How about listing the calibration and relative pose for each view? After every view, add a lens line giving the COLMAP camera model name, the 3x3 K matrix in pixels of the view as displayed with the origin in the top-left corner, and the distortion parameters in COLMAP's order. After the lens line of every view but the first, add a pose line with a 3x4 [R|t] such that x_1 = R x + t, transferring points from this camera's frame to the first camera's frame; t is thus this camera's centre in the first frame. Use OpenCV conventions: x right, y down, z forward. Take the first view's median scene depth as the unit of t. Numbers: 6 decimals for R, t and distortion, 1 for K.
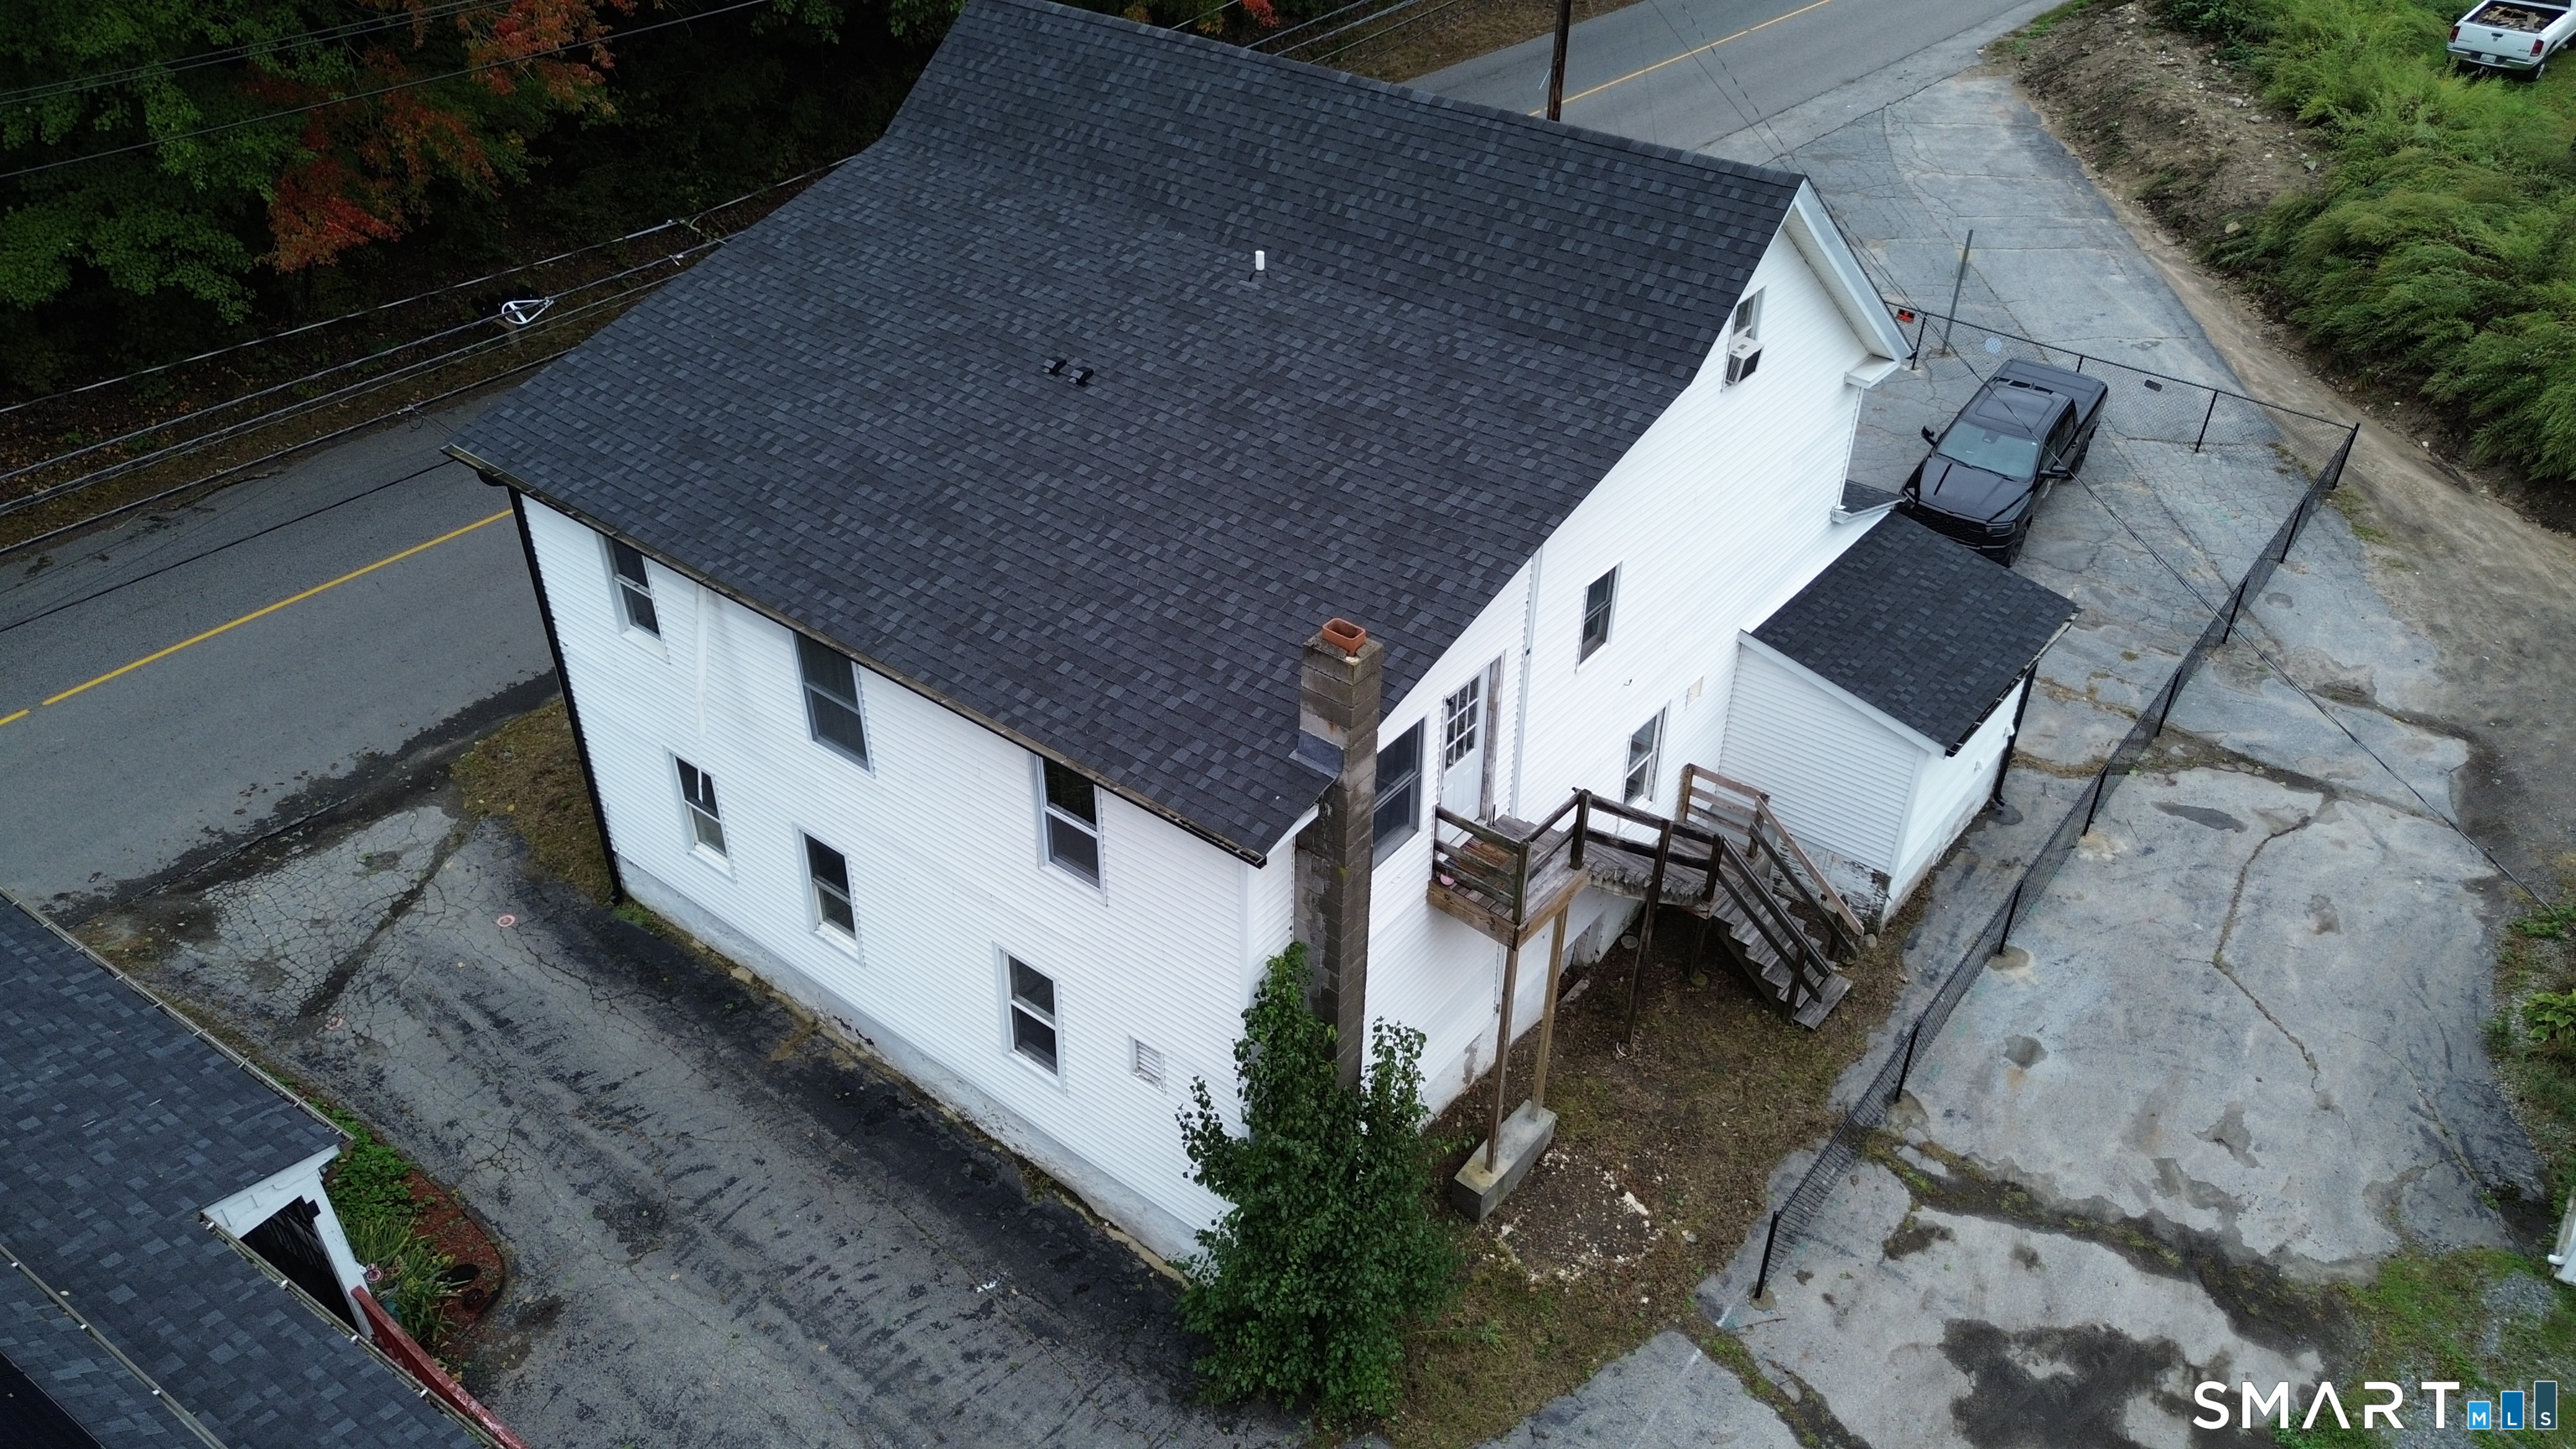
lens RADIAL K [[1841.0, 0, 1288.0], [0, 1841.0, 724.5], [0, 0, 1]] dist [0.082824, 0.000707]
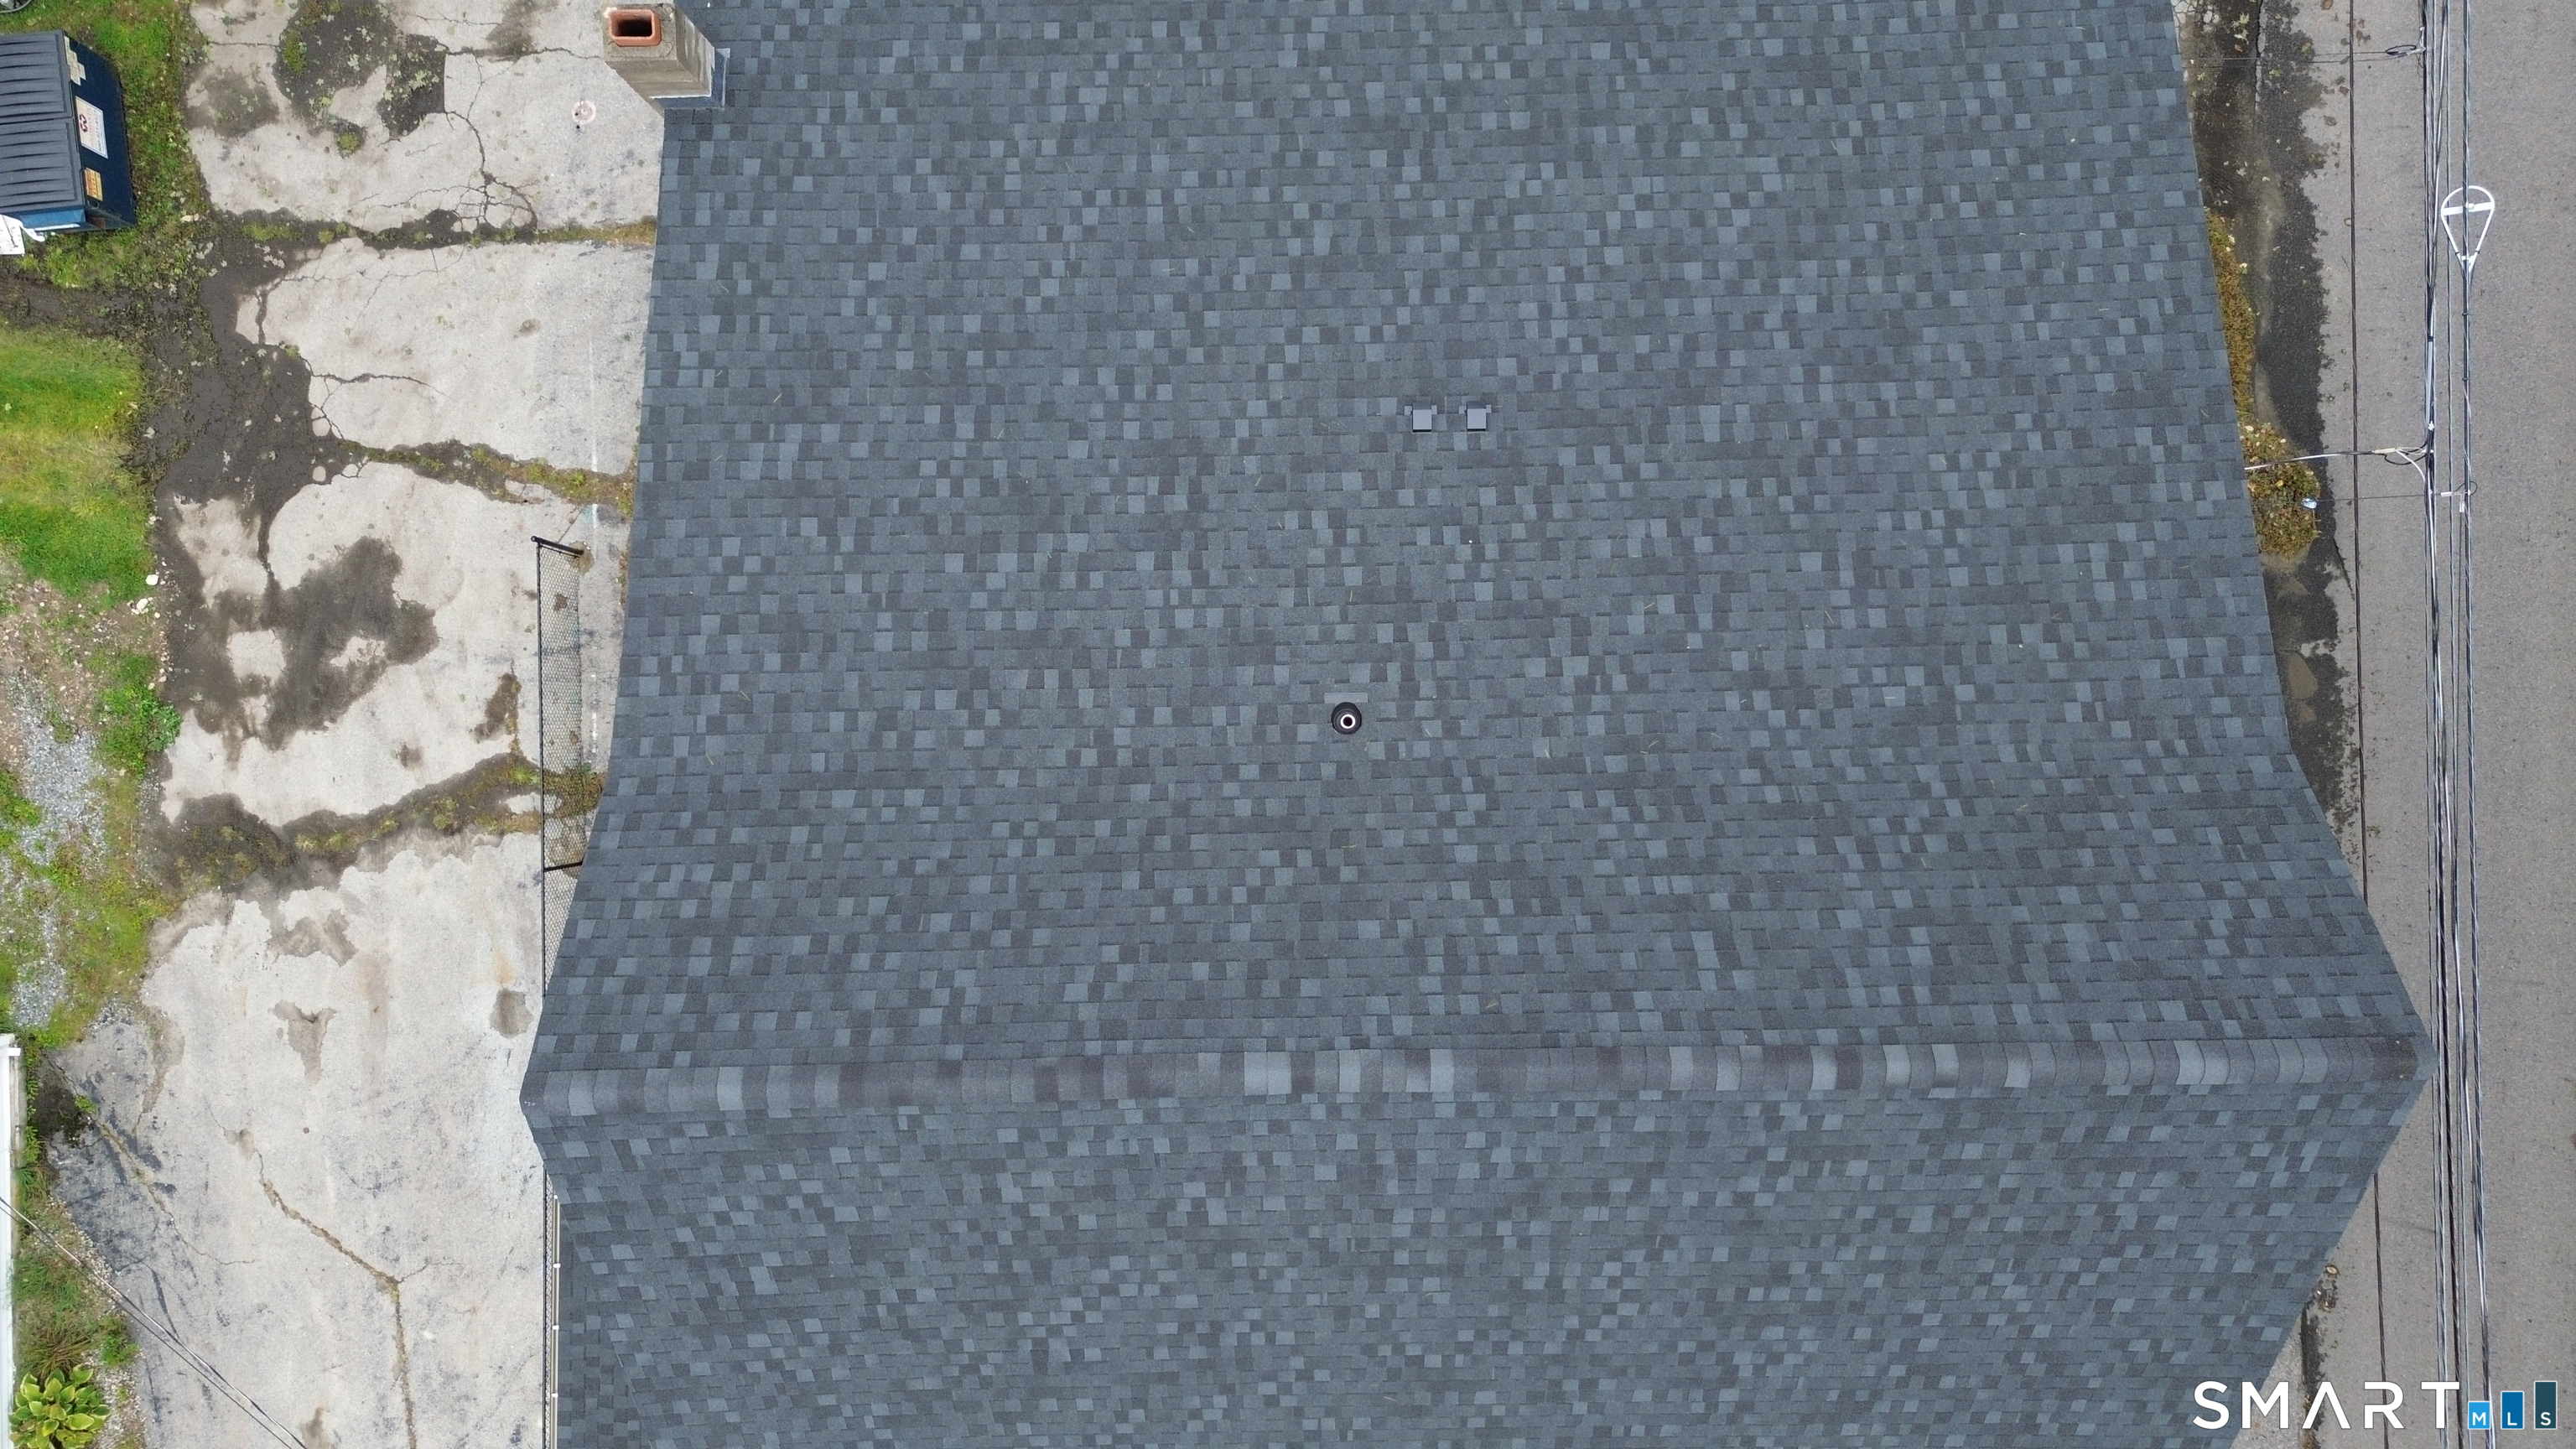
lens RADIAL K [[1828.8, 0, 1288.0], [0, 1828.8, 724.5], [0, 0, 1]] dist [0.071431, -0.005078]
pose [[-0.771627, 0.635880, -0.015787, 0.011602], [-0.374045, -0.433542, 0.819836, -0.777692], [0.514473, 0.638513, 0.572380, 0.648780]]
